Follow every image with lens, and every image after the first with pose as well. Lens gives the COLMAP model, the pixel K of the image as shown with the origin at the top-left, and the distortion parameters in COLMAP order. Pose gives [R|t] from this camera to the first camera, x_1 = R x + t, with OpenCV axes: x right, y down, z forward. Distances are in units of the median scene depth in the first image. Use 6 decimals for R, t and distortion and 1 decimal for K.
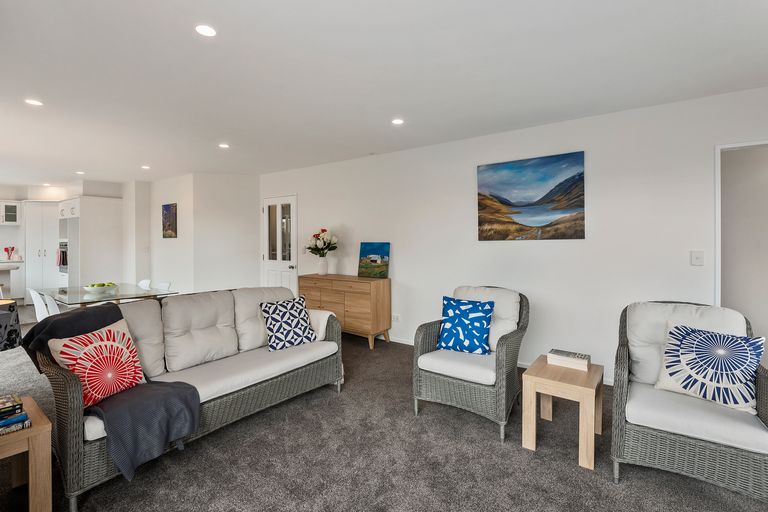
lens RADIAL K [[357.4, 0, 383.3], [0, 357.4, 244.3], [0, 0, 1]] dist [-0.002753, -0.000461]
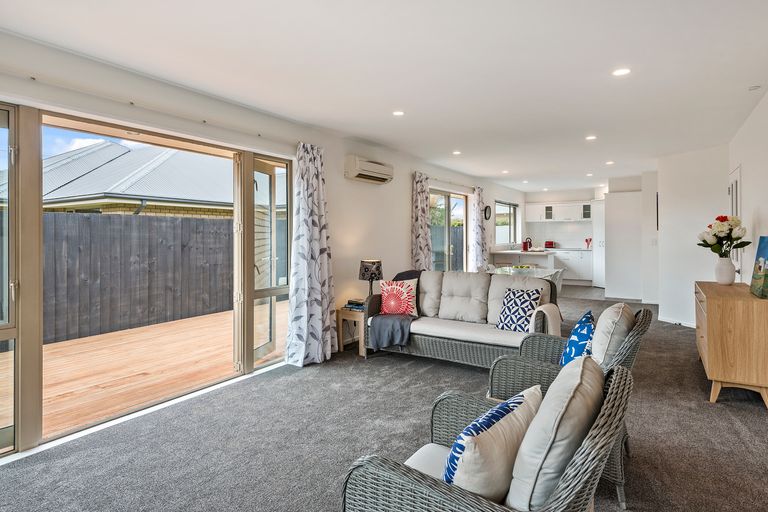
lens RADIAL K [[414.0, 0, 378.6], [0, 414.0, 235.4], [0, 0, 1]] dist [0.004374, 0.000600]
pose [[0.051377, 0.003388, -0.998674, 0.541074], [-0.003972, 0.999987, 0.003189, -0.005614], [0.998671, 0.003803, 0.051390, 0.284673]]
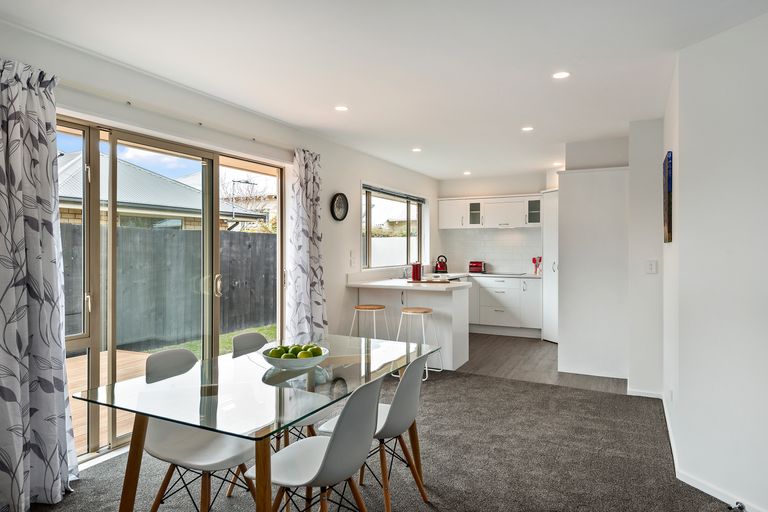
lens RADIAL K [[504.7, 0, 384.0], [0, 504.7, 256.0], [0, 0, 1]] dist [0.096550, -0.000243]
pose [[0.192499, 0.017808, -0.981136, -0.102632], [-0.011357, 0.999809, 0.015919, -0.011146], [0.981231, 0.008078, 0.192664, 0.719026]]
